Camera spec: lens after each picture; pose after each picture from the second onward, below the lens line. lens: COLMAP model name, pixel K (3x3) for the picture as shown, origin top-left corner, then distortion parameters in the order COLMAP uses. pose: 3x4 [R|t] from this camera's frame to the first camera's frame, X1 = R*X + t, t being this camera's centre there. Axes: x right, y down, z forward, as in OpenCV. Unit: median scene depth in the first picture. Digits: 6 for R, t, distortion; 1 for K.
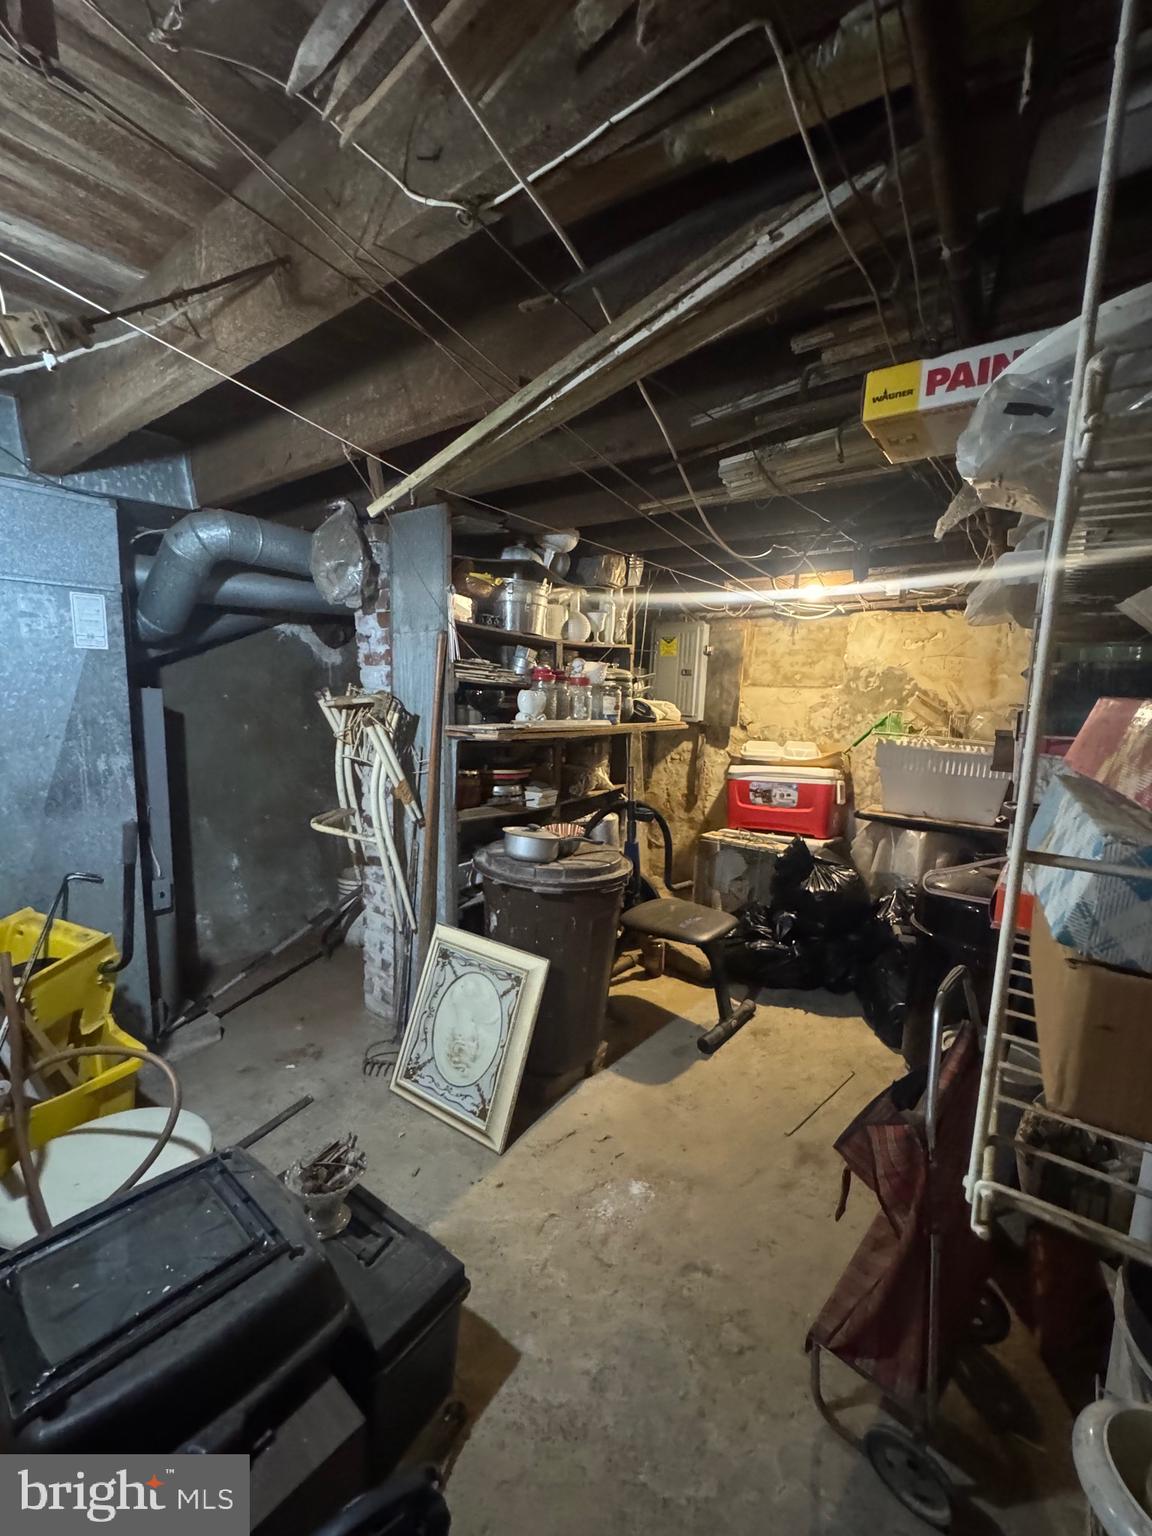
lens RADIAL K [[612.6, 0, 580.8], [0, 612.6, 768.9], [0, 0, 1]] dist [-0.001861, -0.000300]
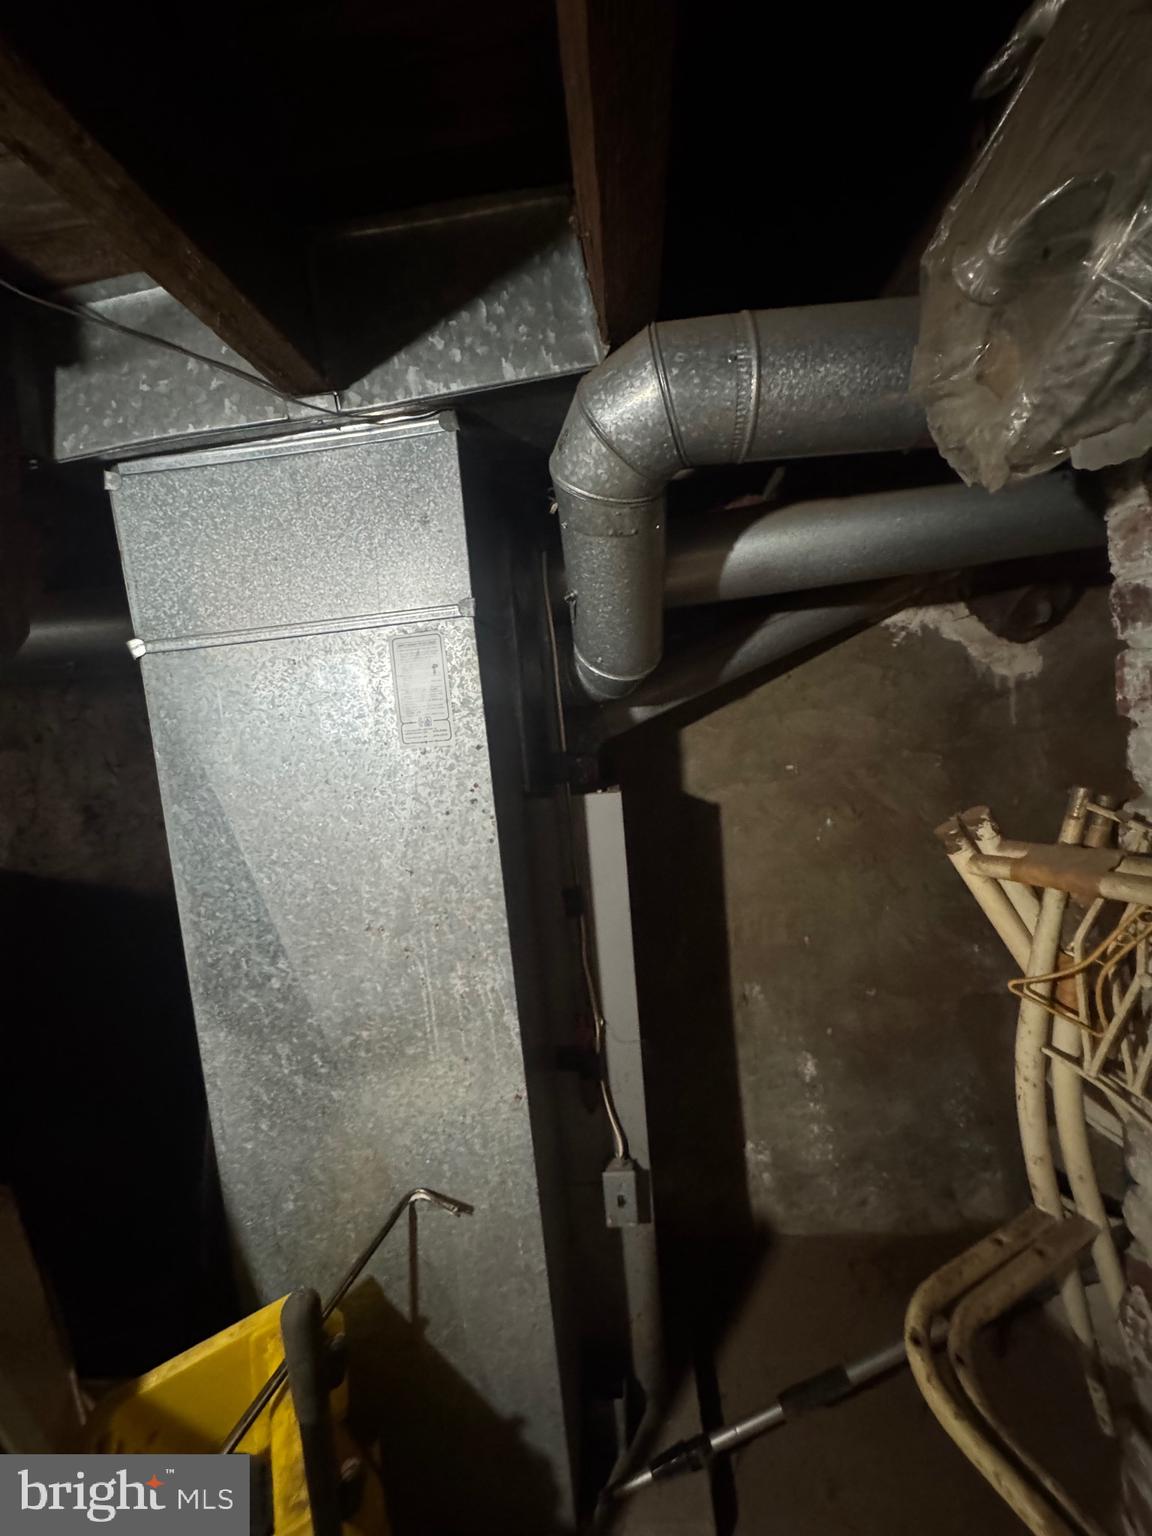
lens RADIAL K [[612.6, 0, 581.2], [0, 612.6, 761.5], [0, 0, 1]] dist [-0.001861, -0.000300]
pose [[0.527898, 0.007593, -0.849274, -0.277596], [-0.008972, 0.999954, 0.003364, -0.156380], [0.849260, 0.005844, 0.527942, 0.704970]]
